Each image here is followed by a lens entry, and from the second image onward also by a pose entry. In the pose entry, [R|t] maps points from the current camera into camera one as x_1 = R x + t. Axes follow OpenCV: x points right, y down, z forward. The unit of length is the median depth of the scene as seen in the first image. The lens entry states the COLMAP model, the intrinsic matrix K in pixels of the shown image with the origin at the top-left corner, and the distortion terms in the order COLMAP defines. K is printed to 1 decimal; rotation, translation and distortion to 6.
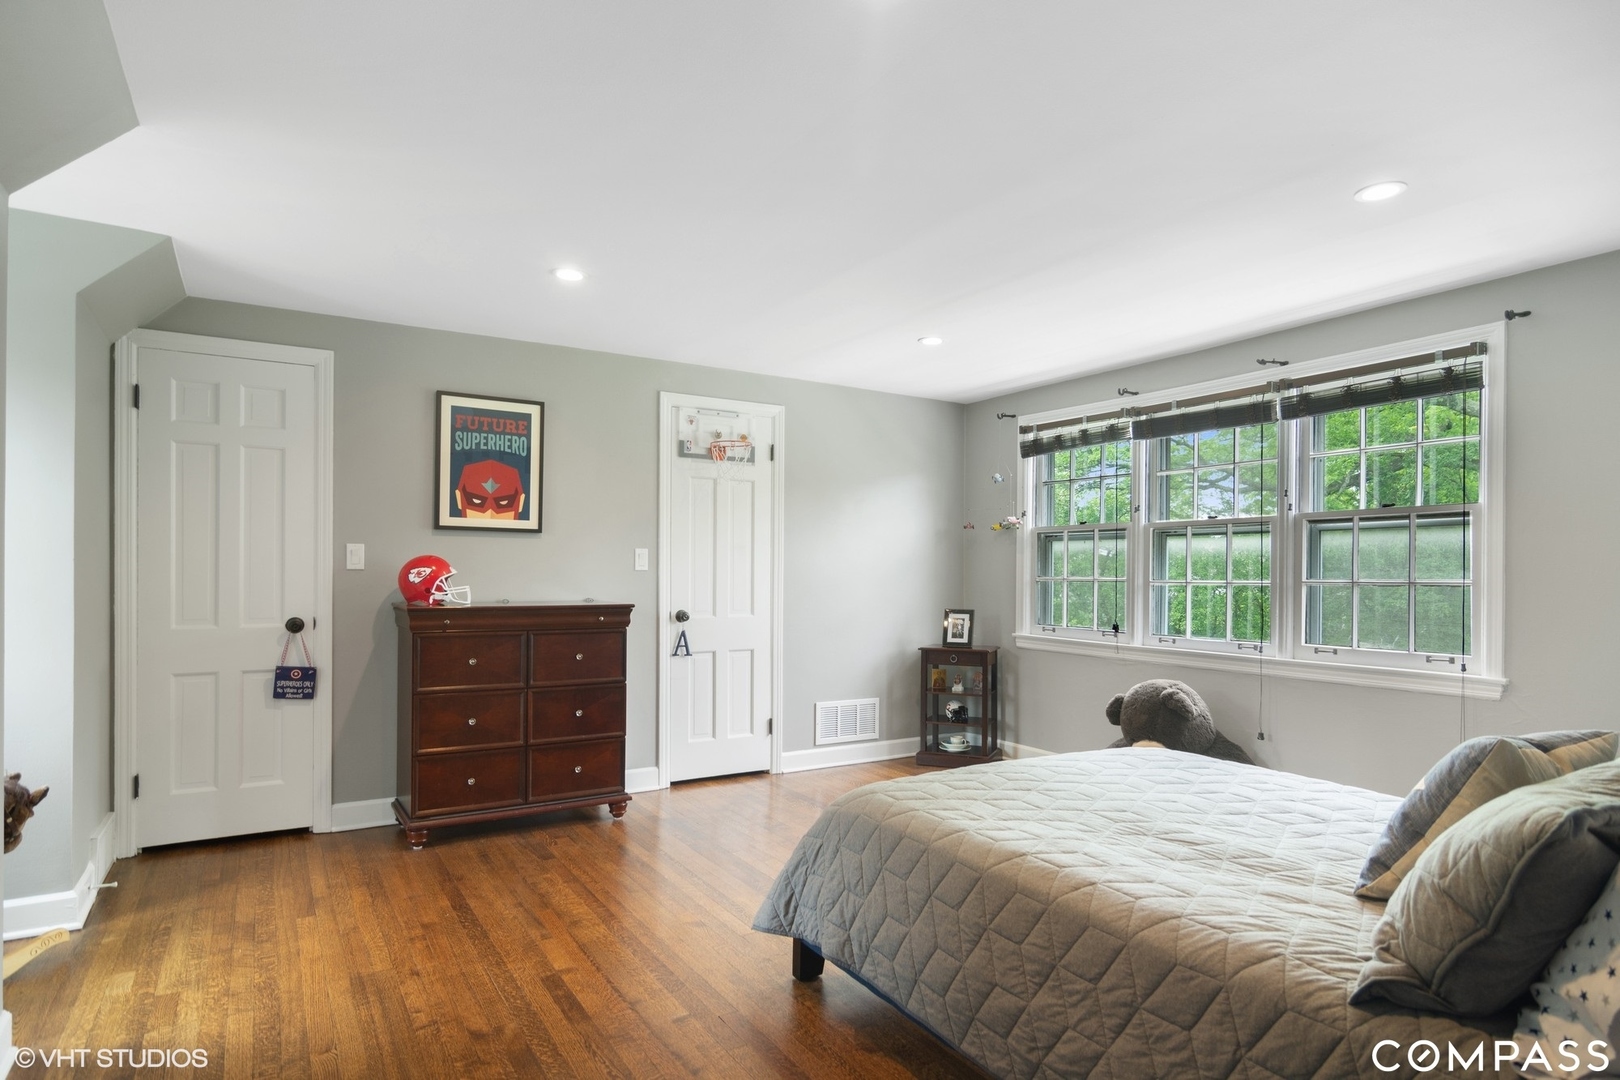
lens RADIAL K [[882.4, 0, 806.3], [0, 882.4, 554.9], [0, 0, 1]] dist [-0.001742, -0.000554]
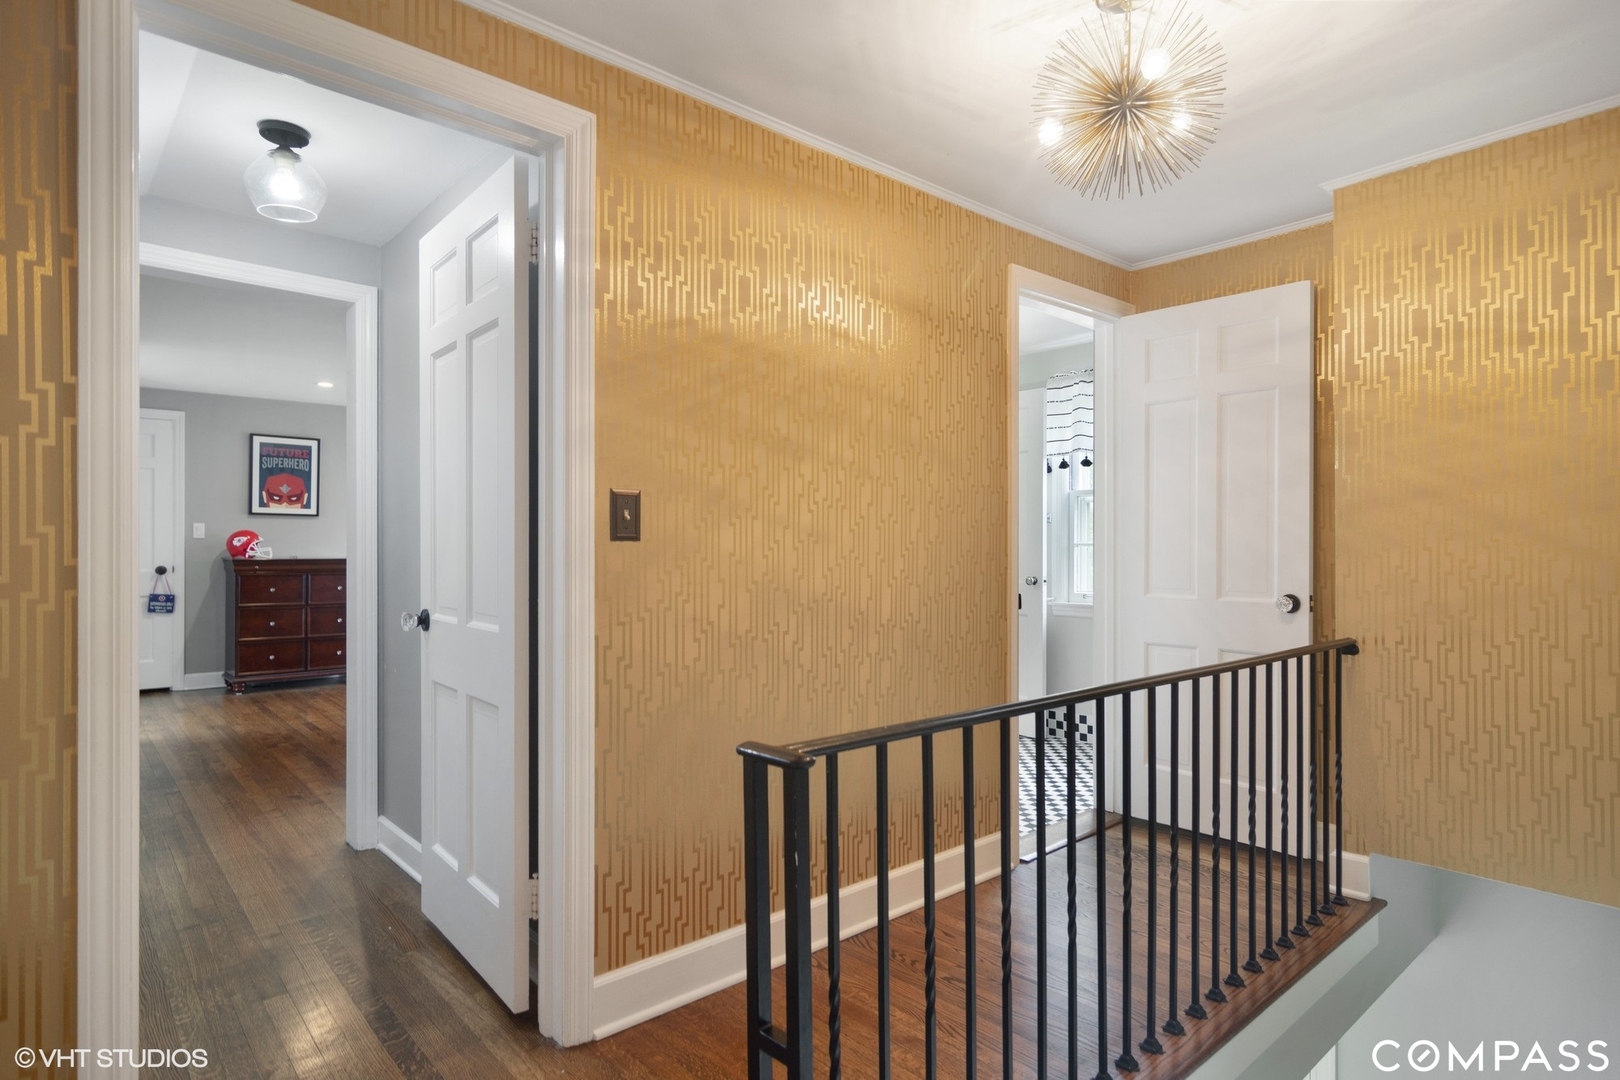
lens RADIAL K [[882.4, 0, 813.9], [0, 882.4, 534.8], [0, 0, 1]] dist [-0.001742, -0.000554]
pose [[0.985902, 0.000943, 0.167322, 0.376799], [-0.002317, 0.999965, 0.008019, -0.006343], [-0.167308, -0.008293, 0.985870, -0.879814]]
